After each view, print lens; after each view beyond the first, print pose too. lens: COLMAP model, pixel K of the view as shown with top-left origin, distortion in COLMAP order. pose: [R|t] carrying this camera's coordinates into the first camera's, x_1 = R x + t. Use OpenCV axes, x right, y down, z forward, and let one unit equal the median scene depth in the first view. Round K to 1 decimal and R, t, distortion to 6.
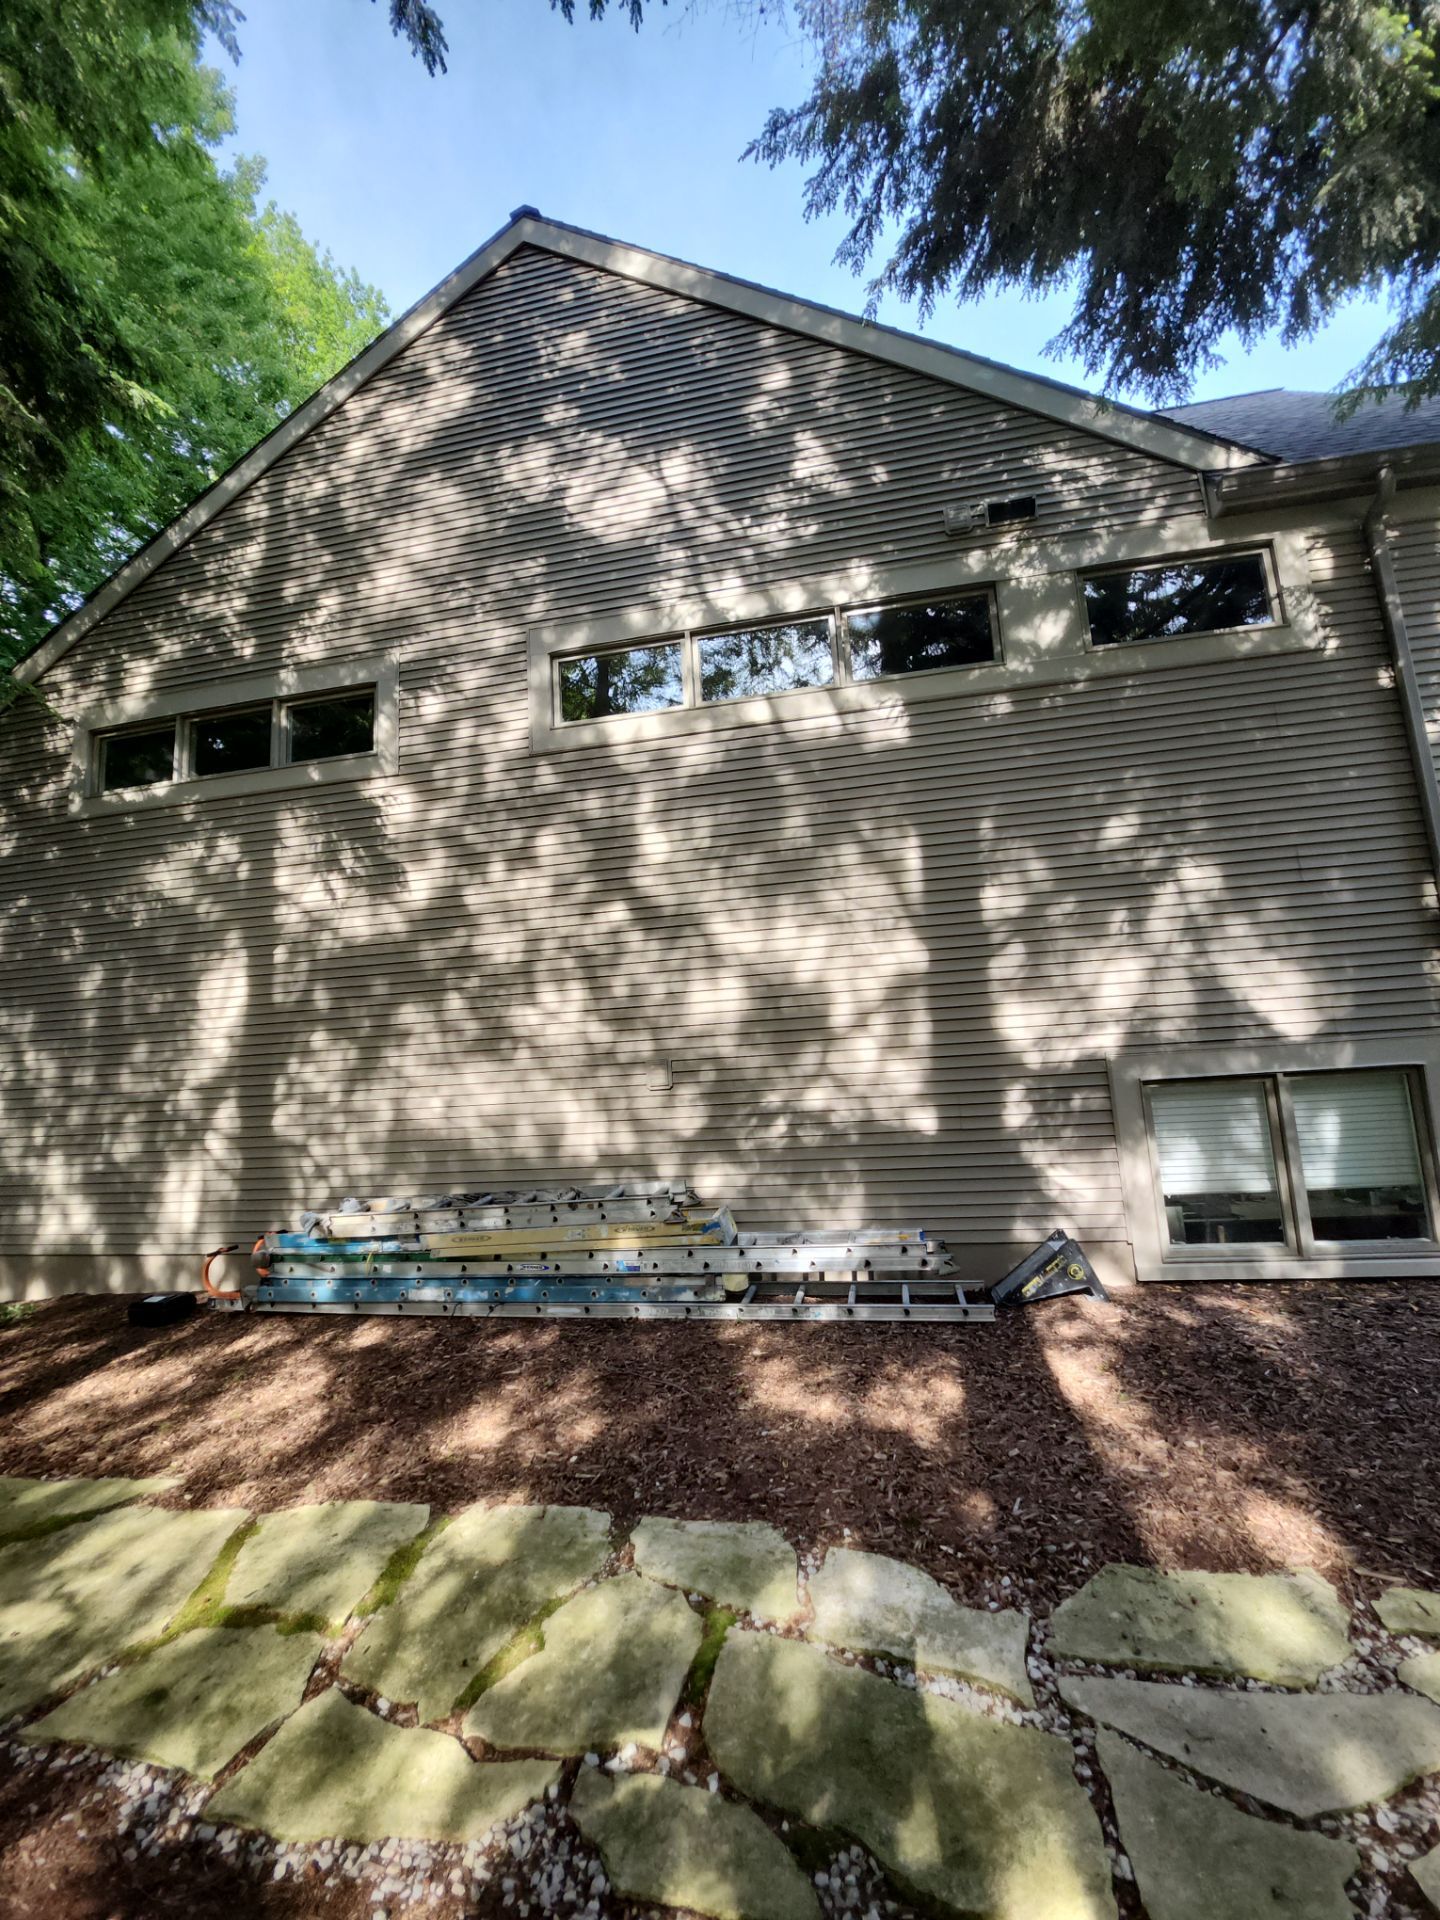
lens RADIAL K [[760.9, 0, 732.1], [0, 760.9, 979.0], [0, 0, 1]] dist [-0.019139, -0.000351]
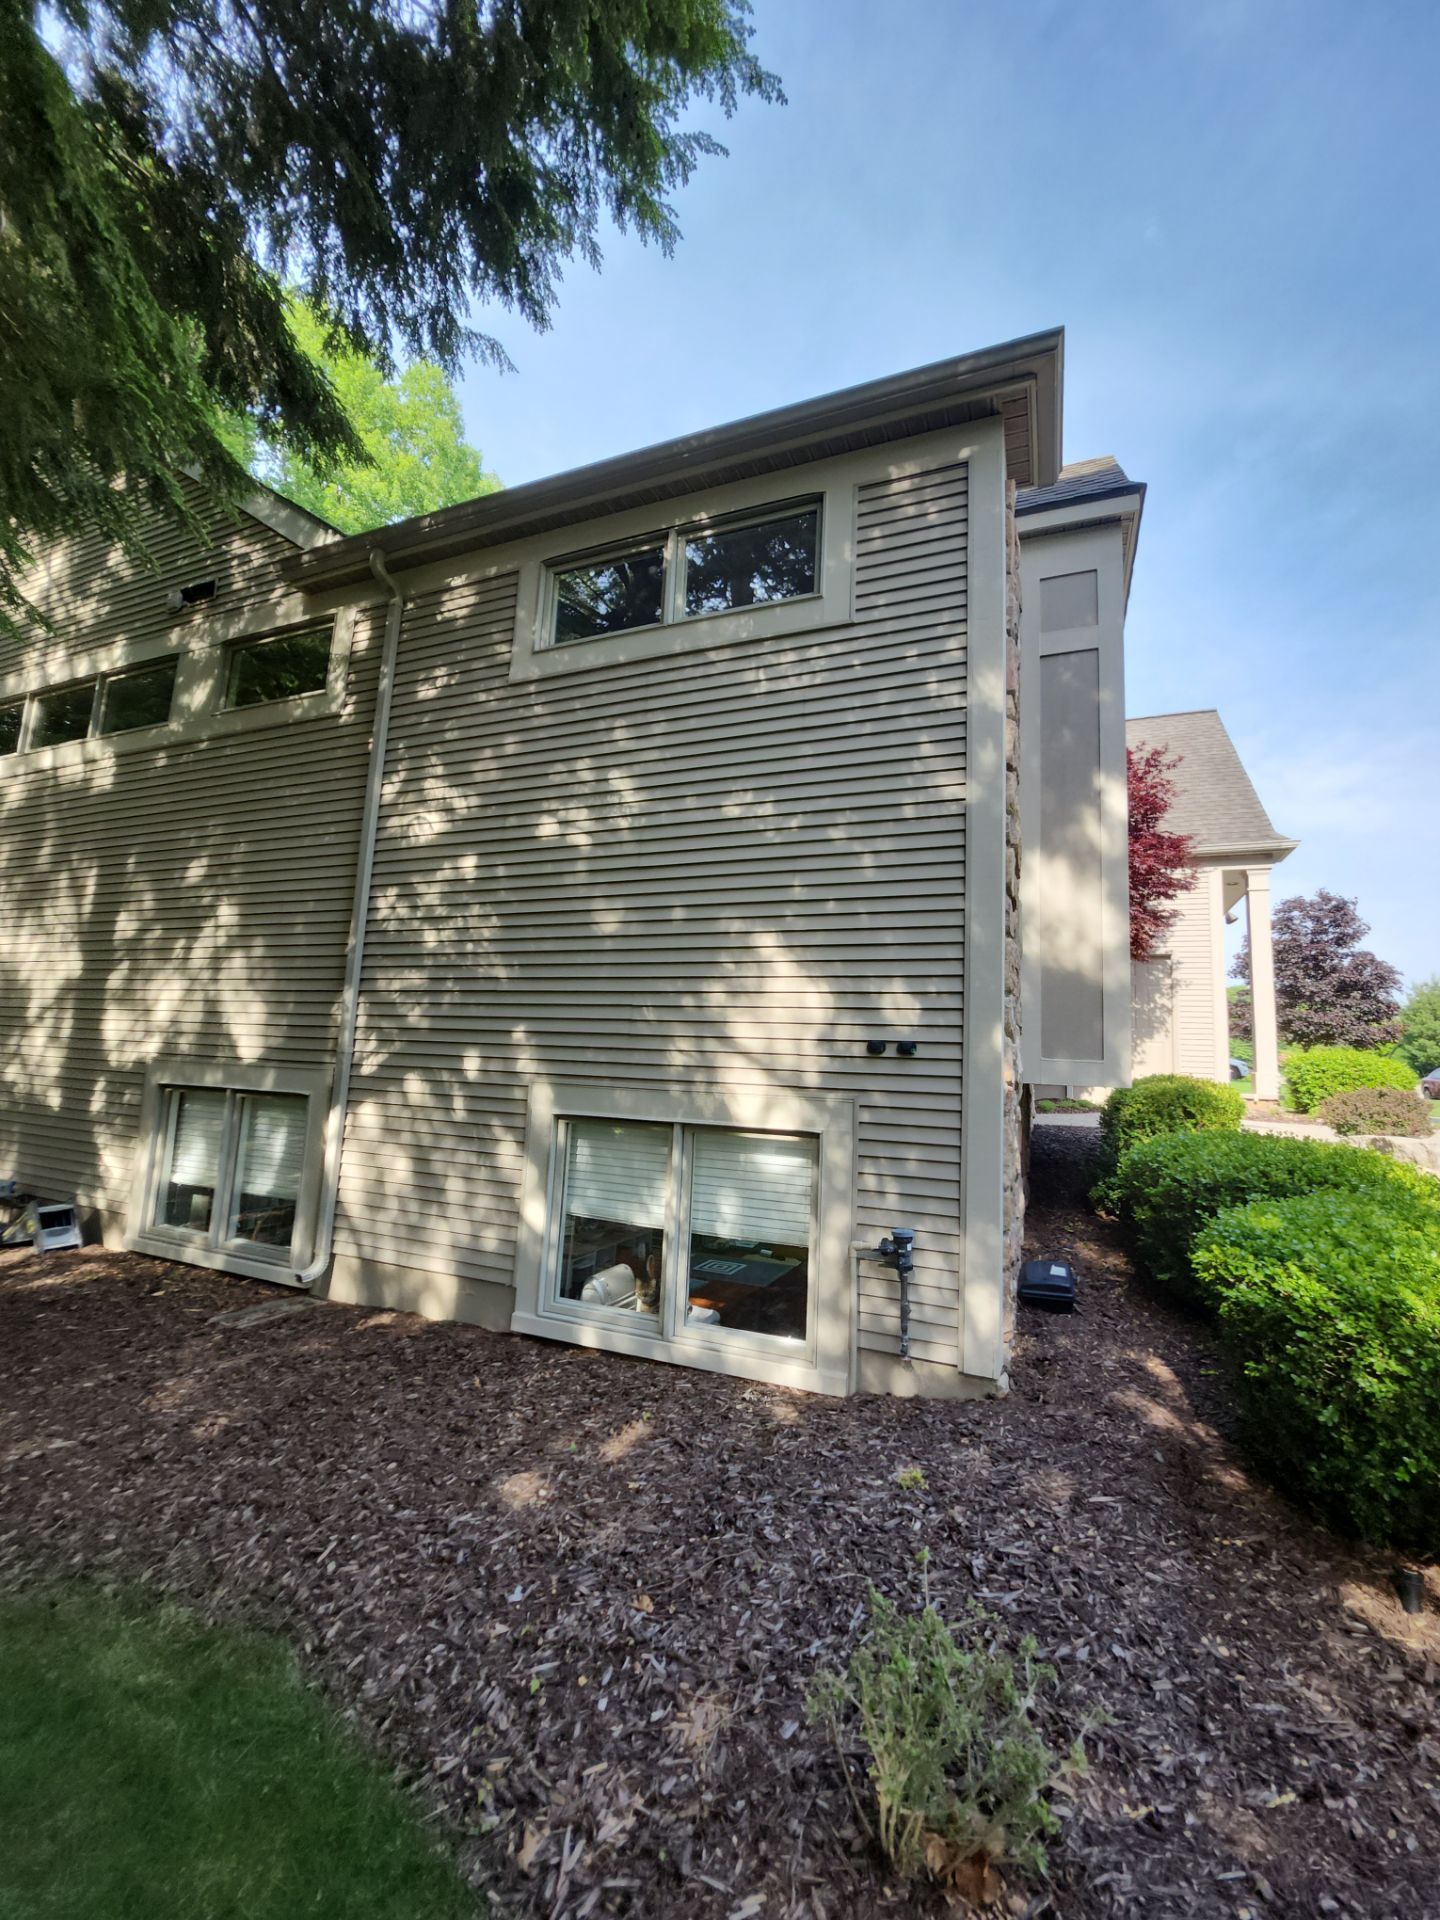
lens RADIAL K [[760.9, 0, 732.1], [0, 760.9, 979.0], [0, 0, 1]] dist [-0.019139, -0.000351]
pose [[0.978519, 0.077493, -0.191037, 1.531848], [-0.076953, 0.996982, 0.010256, -0.103540], [0.191256, 0.004665, 0.981529, 0.018640]]
